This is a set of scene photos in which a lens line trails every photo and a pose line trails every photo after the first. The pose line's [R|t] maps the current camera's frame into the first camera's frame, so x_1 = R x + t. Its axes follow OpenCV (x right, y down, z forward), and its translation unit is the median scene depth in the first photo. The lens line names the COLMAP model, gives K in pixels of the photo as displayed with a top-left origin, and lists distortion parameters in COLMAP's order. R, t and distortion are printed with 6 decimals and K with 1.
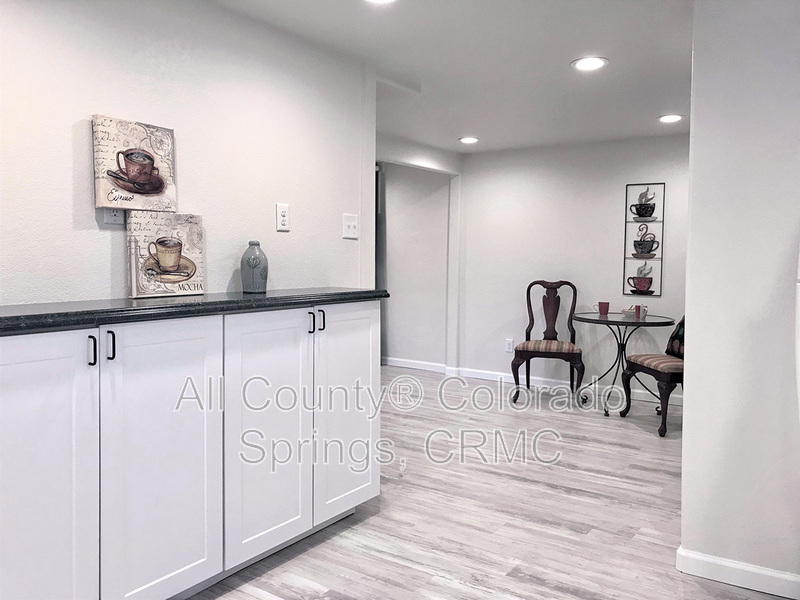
lens RADIAL K [[679.7, 0, 400.0], [0, 679.7, 298.6], [0, 0, 1]] dist [0.029568, 0.010912]
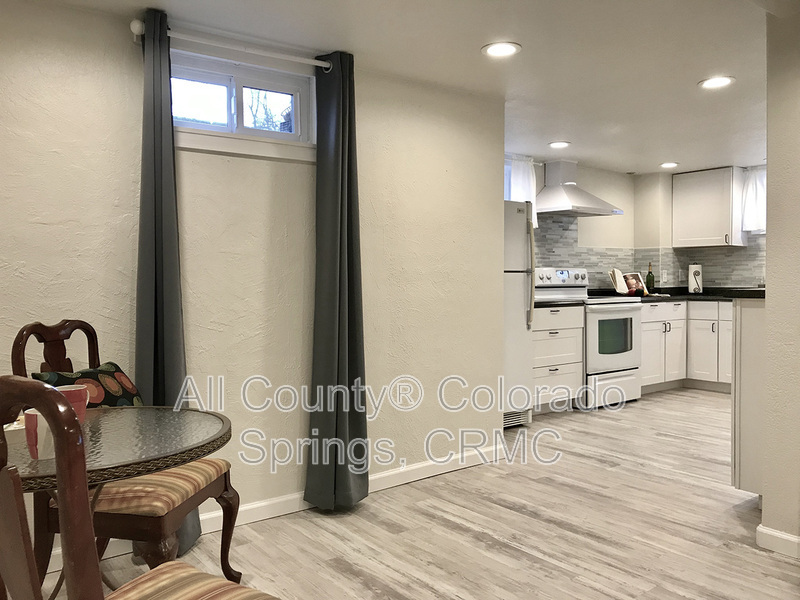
lens RADIAL K [[679.7, 0, 407.9], [0, 679.7, 287.4], [0, 0, 1]] dist [0.029568, 0.010912]
pose [[-0.957487, -0.006360, 0.288405, 0.128072], [0.018554, 0.996329, 0.083569, -0.098940], [-0.287878, 0.085367, -0.953855, 1.904366]]
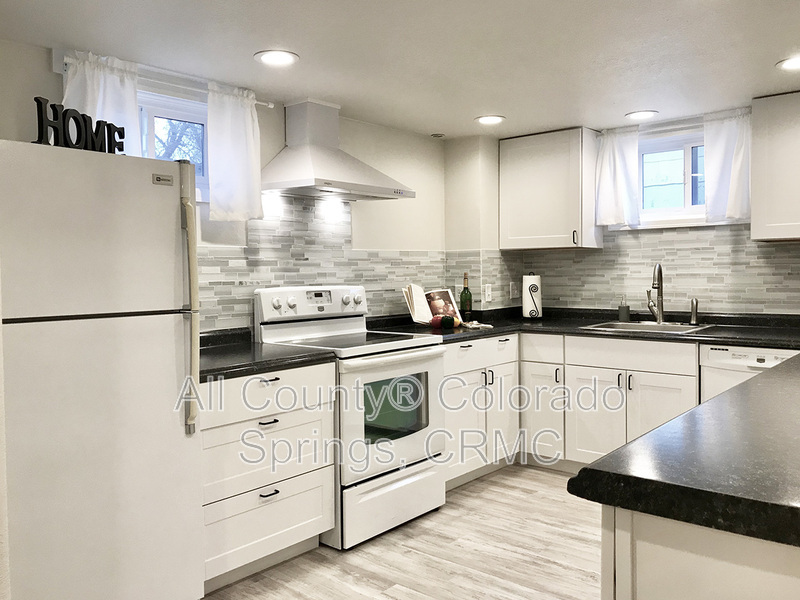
lens RADIAL K [[679.7, 0, 400.3], [0, 679.7, 297.2], [0, 0, 1]] dist [0.029568, 0.010912]
pose [[-0.994900, 0.004660, 0.100755, 0.056690], [0.015894, 0.993695, 0.110981, -0.094319], [-0.099602, 0.112017, -0.988702, 1.365085]]
